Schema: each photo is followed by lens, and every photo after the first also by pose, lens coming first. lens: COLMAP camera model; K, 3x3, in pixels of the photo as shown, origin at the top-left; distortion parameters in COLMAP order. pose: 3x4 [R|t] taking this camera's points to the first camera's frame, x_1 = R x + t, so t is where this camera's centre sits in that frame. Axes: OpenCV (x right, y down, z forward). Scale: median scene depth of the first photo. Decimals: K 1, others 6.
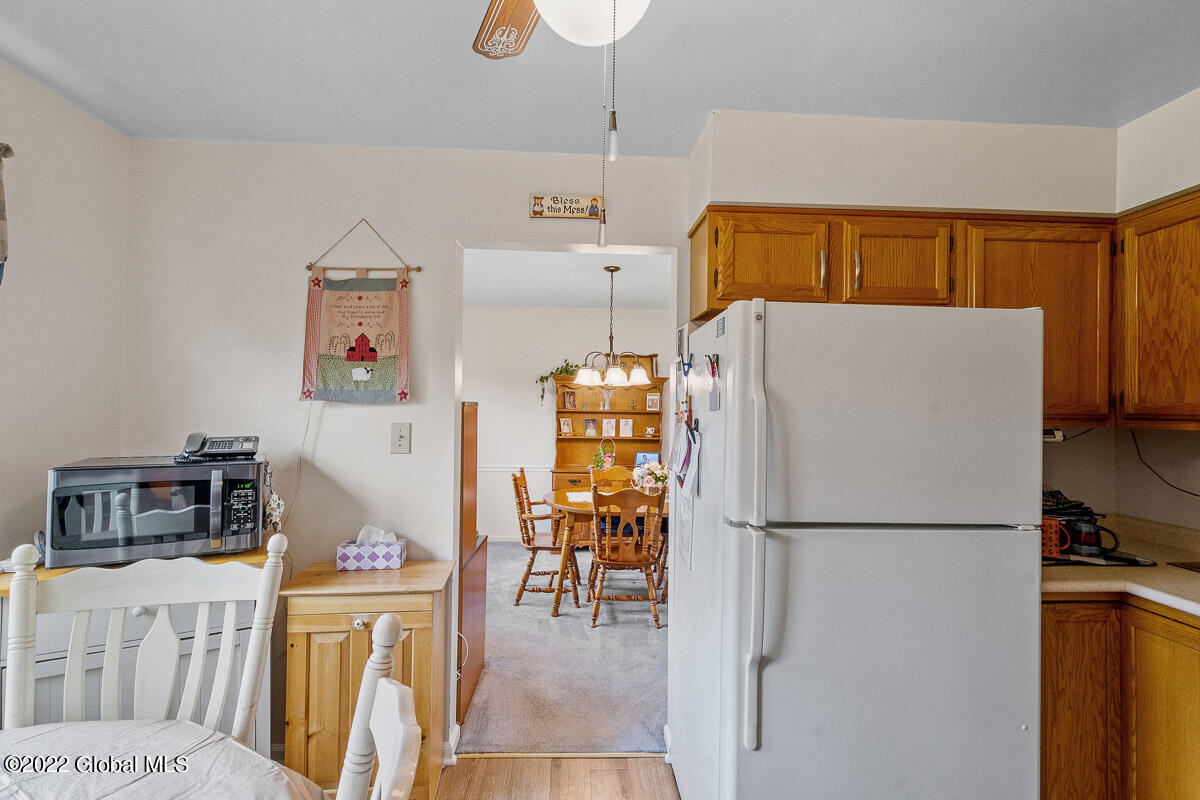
lens RADIAL K [[542.1, 0, 603.9], [0, 542.1, 399.8], [0, 0, 1]] dist [-0.000376, -0.000067]
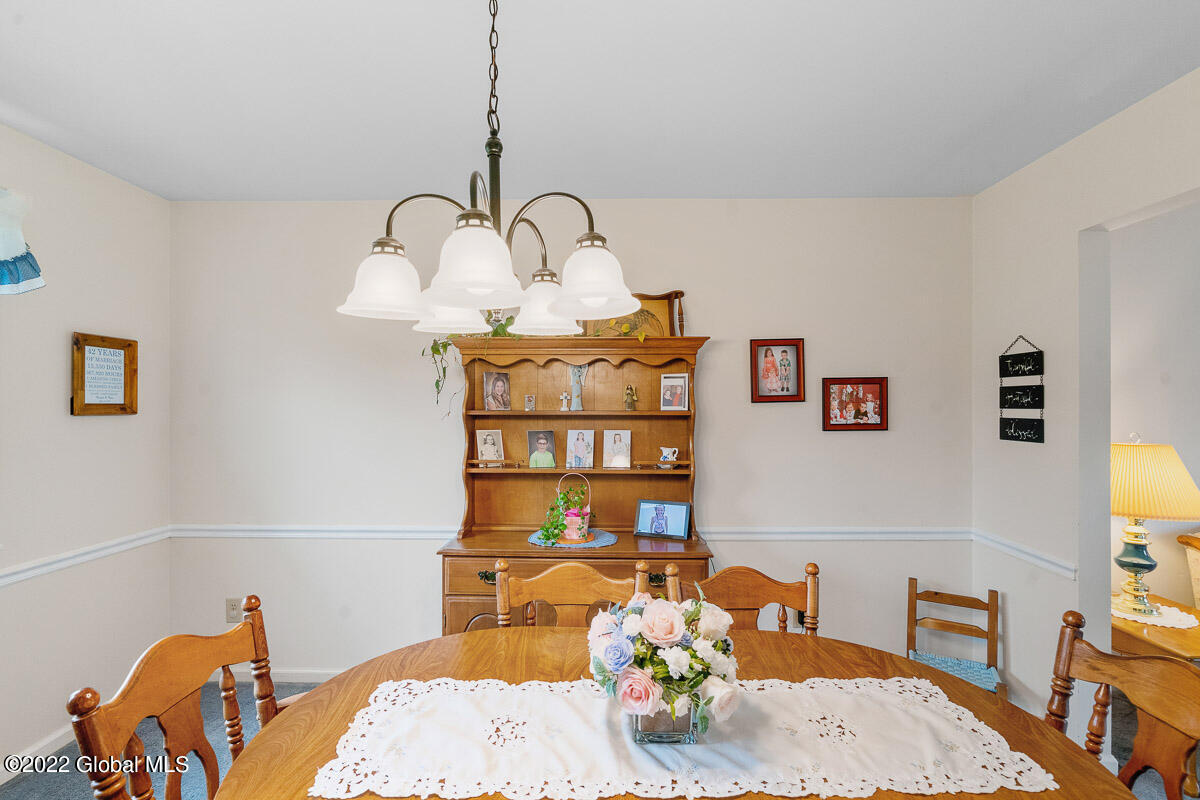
lens RADIAL K [[542.1, 0, 595.7], [0, 542.1, 401.1], [0, 0, 1]] dist [-0.000376, -0.000067]
pose [[0.996595, -0.014070, -0.081243, 0.061623], [0.014481, 0.999885, 0.004464, 0.008629], [0.081171, -0.005625, 0.996684, 0.534638]]
